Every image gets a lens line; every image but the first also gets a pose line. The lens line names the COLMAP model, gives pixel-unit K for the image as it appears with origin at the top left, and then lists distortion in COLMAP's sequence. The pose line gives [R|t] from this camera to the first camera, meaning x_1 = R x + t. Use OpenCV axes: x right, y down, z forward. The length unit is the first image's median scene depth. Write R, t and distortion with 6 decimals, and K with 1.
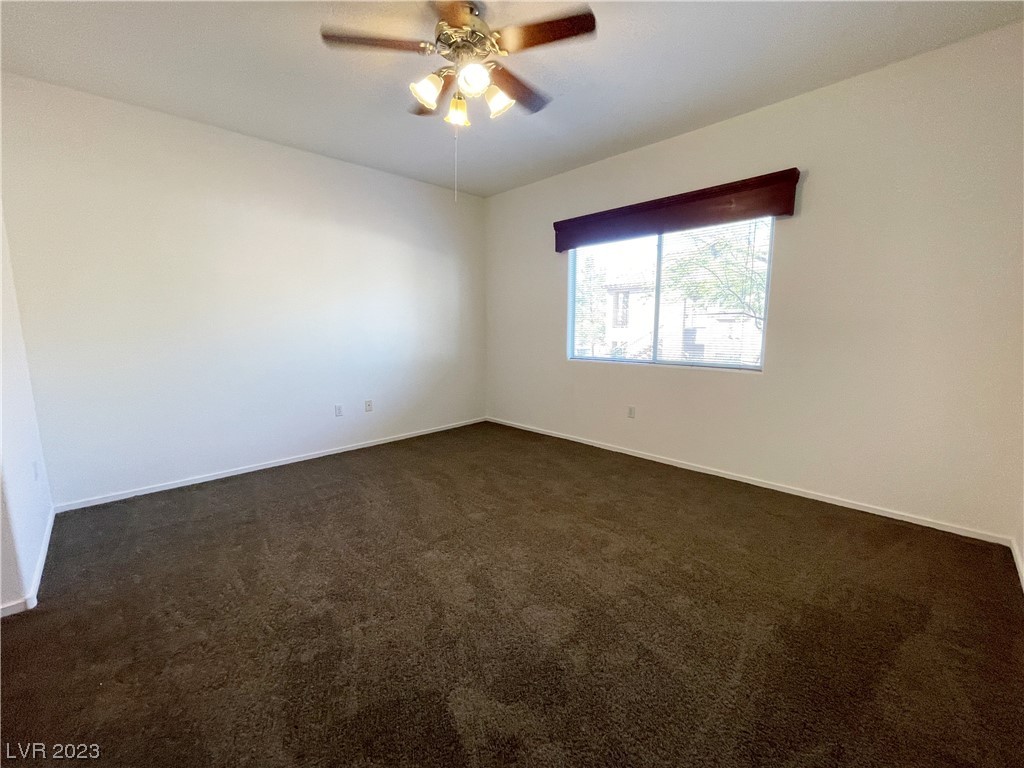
lens RADIAL K [[418.0, 0, 512.0], [0, 418.0, 384.0], [0, 0, 1]] dist [-0.002541, -0.000019]
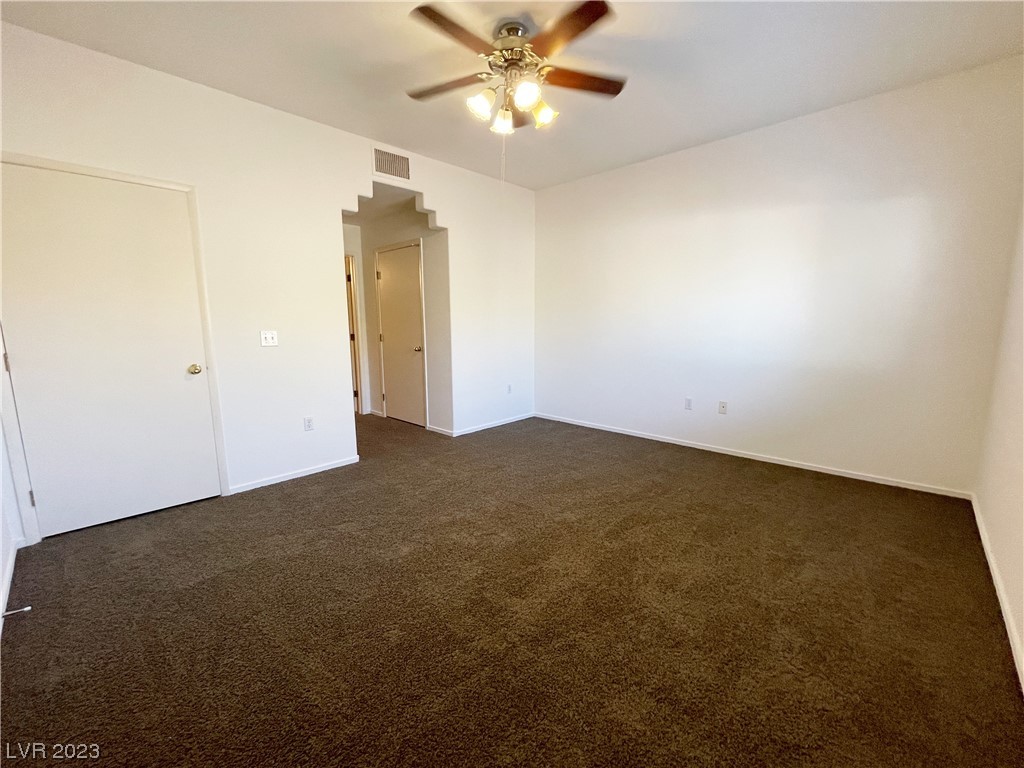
lens RADIAL K [[418.0, 0, 512.0], [0, 418.0, 384.0], [0, 0, 1]] dist [-0.002541, -0.000019]
pose [[0.034169, 0.143077, -0.989122, 0.561475], [-0.134432, 0.981363, 0.137311, -0.064308], [0.990334, 0.128277, 0.052766, 0.546681]]
